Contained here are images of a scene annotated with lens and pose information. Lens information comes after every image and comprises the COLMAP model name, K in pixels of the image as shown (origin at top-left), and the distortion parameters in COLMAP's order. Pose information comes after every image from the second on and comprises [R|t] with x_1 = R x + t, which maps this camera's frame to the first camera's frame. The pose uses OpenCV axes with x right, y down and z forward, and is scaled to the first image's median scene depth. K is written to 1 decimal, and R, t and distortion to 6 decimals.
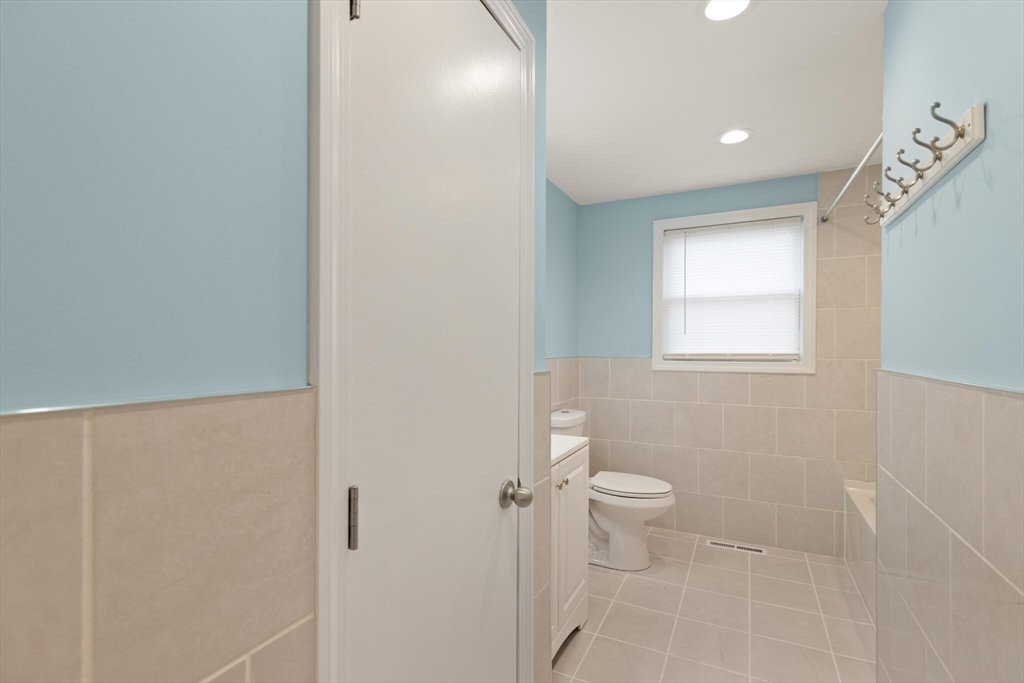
lens RADIAL K [[474.9, 0, 511.8], [0, 474.9, 343.3], [0, 0, 1]] dist [0.004915, -0.001178]
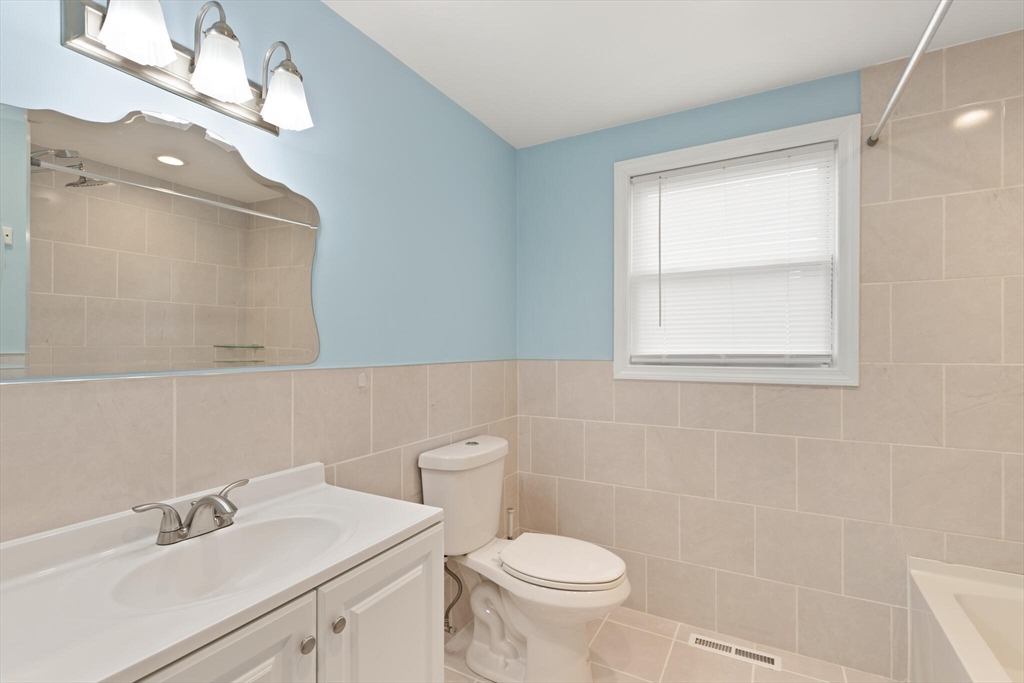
lens RADIAL K [[474.9, 0, 512.0], [0, 474.9, 343.7], [0, 0, 1]] dist [0.004915, -0.001178]
pose [[0.998935, -0.005178, -0.045853, 0.198454], [0.005257, 0.999985, 0.001593, 0.003683], [0.045844, -0.001832, 0.998947, 0.332368]]
